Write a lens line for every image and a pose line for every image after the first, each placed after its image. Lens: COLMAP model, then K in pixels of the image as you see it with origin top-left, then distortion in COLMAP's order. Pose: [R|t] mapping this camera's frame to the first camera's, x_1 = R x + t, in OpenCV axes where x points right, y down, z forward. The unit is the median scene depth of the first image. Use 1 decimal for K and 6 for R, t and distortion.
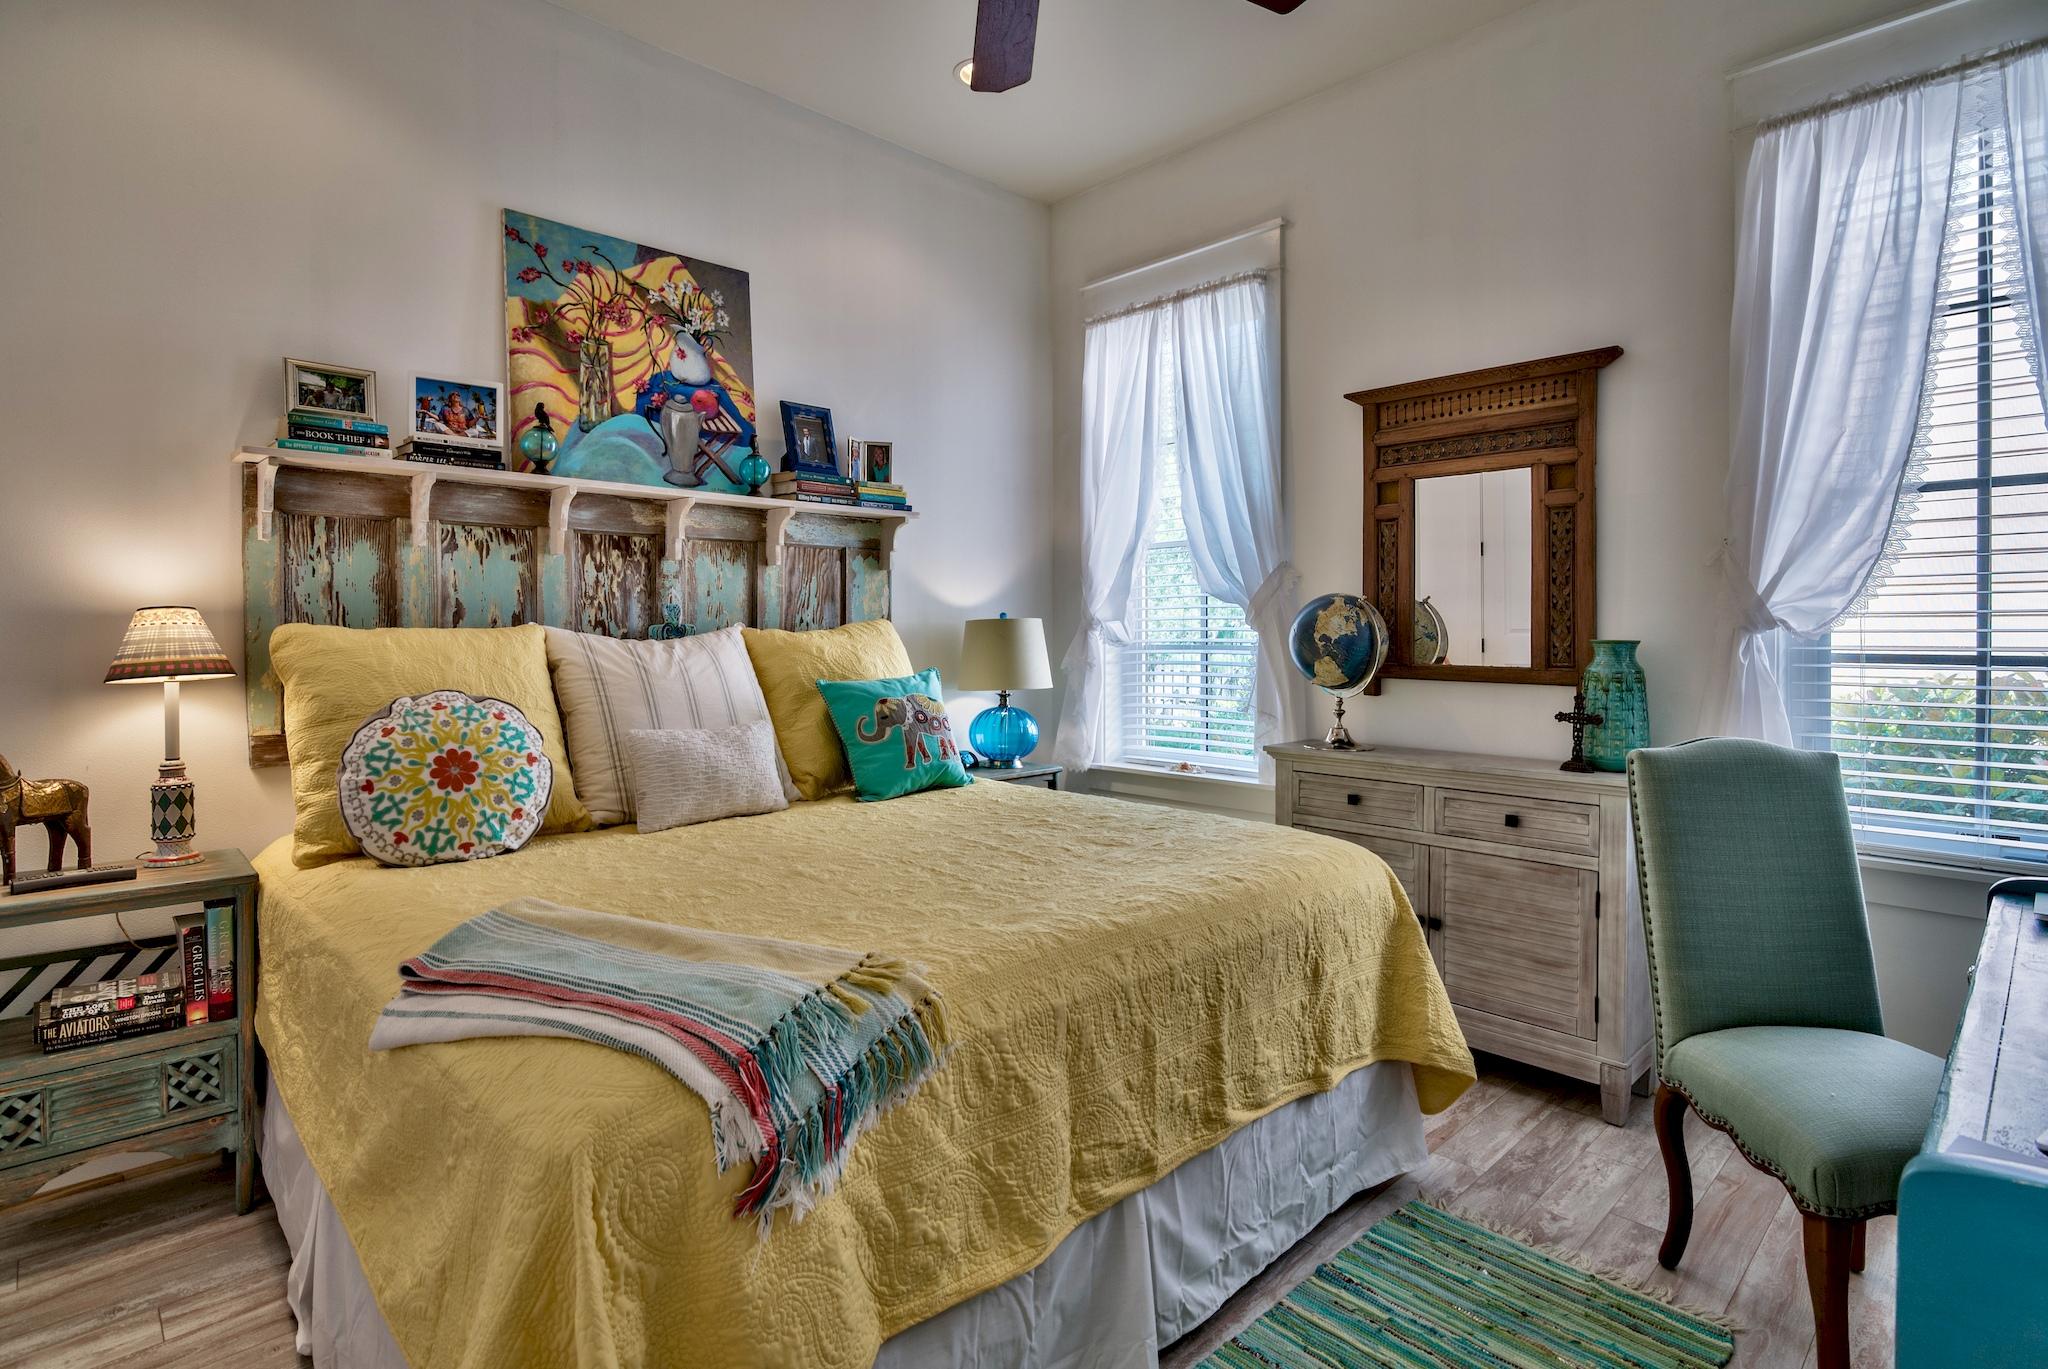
lens RADIAL K [[1008.7, 0, 965.3], [0, 1008.7, 635.2], [0, 0, 1]] dist [0.000843, -0.001464]
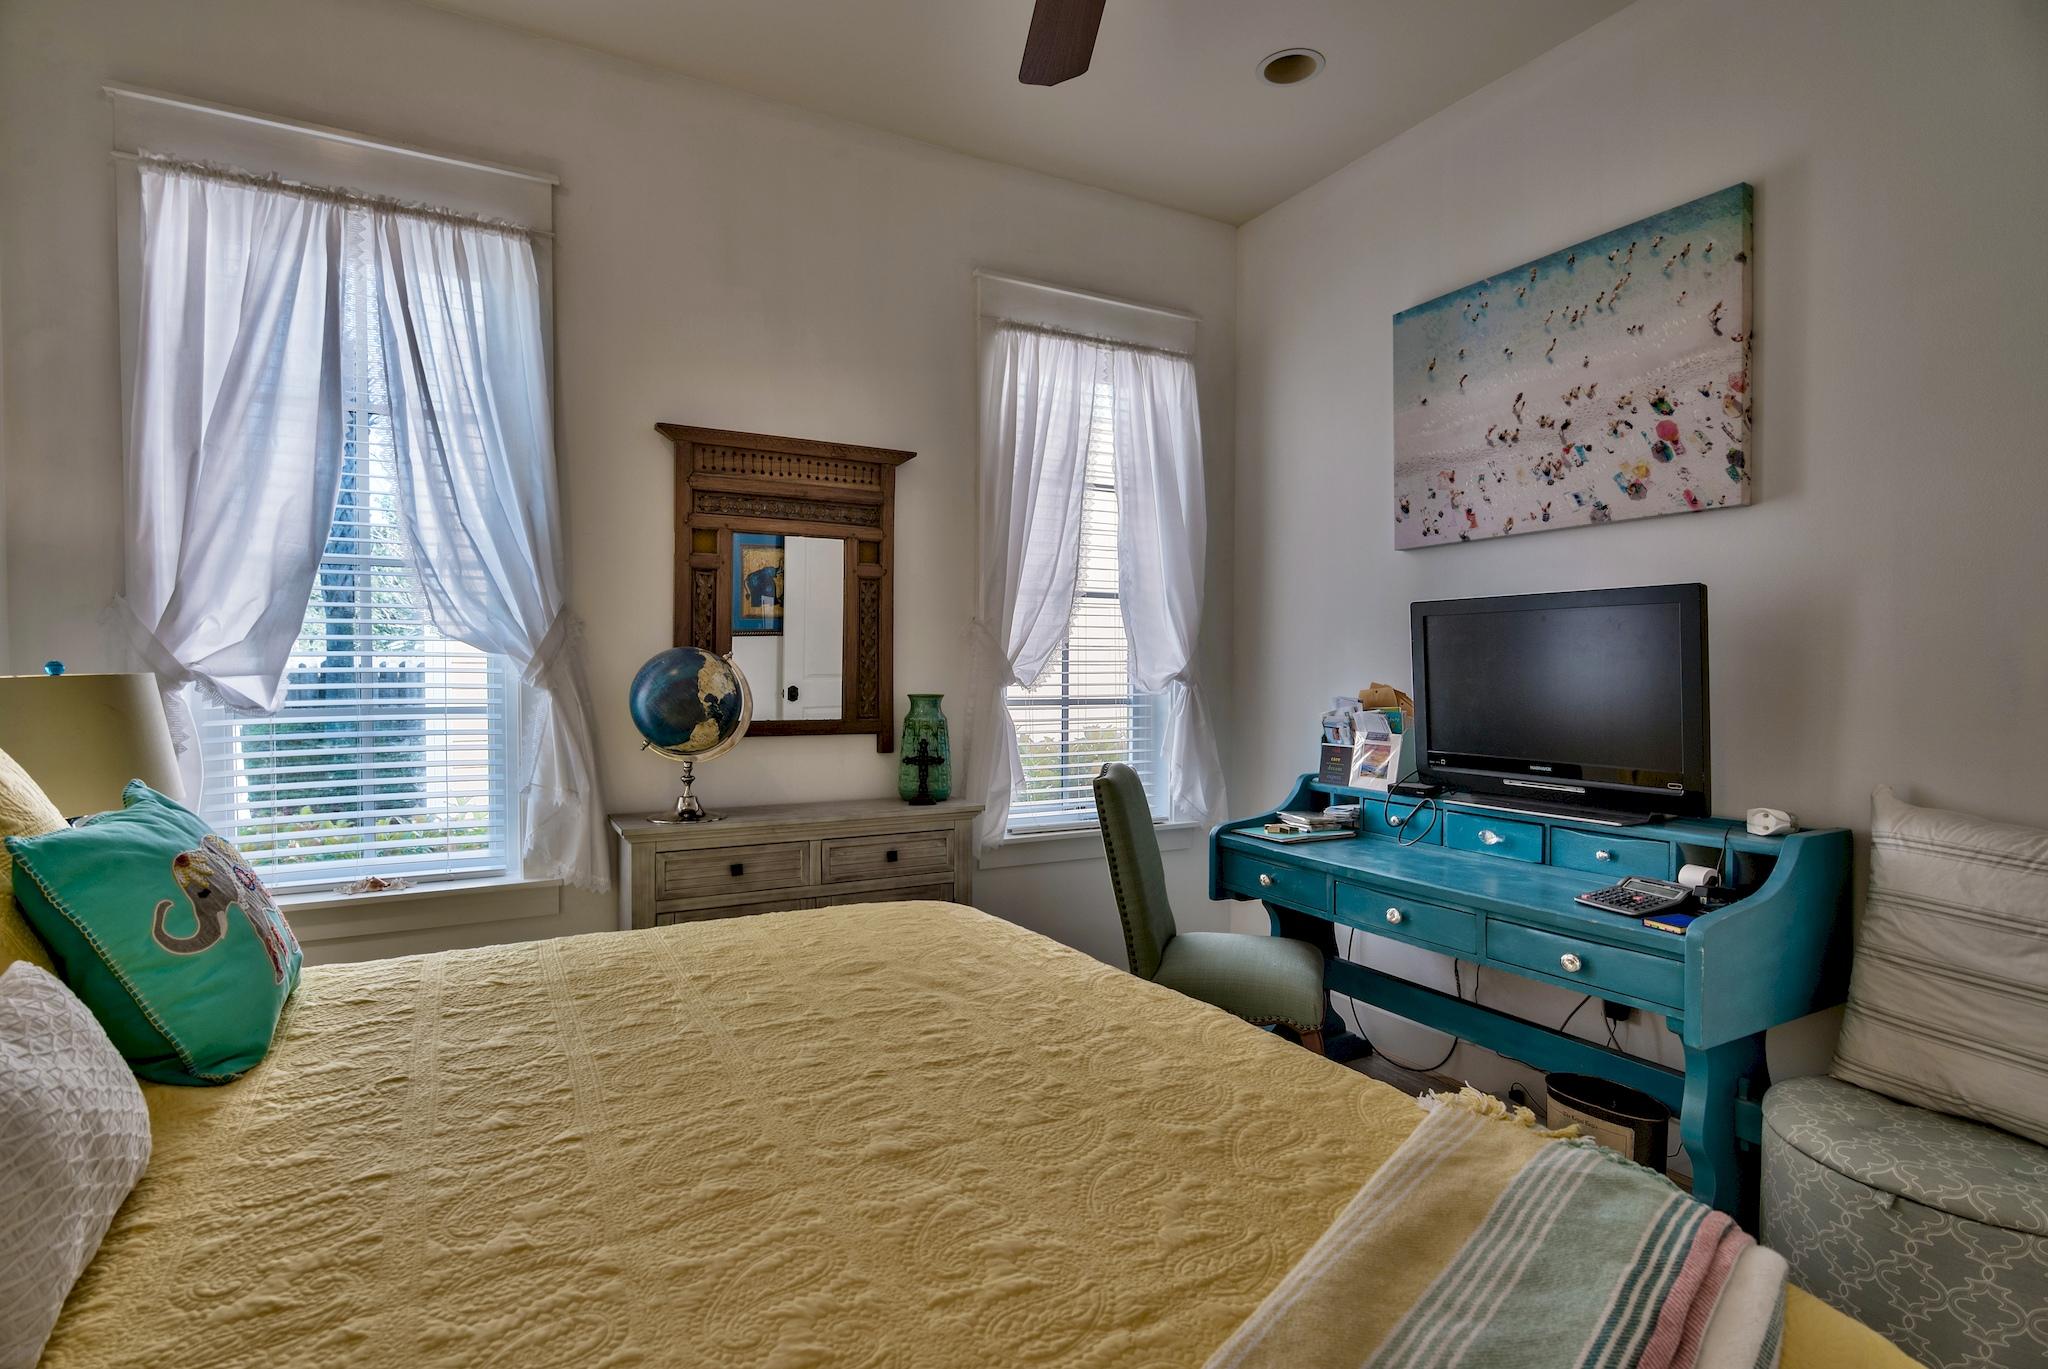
lens RADIAL K [[1008.7, 0, 1019.9], [0, 1008.7, 686.3], [0, 0, 1]] dist [0.000843, -0.001464]
pose [[0.236956, -0.019465, 0.971325, -0.455928], [0.001262, 0.999805, 0.019728, -0.025183], [-0.971519, -0.003449, 0.236935, 0.522472]]
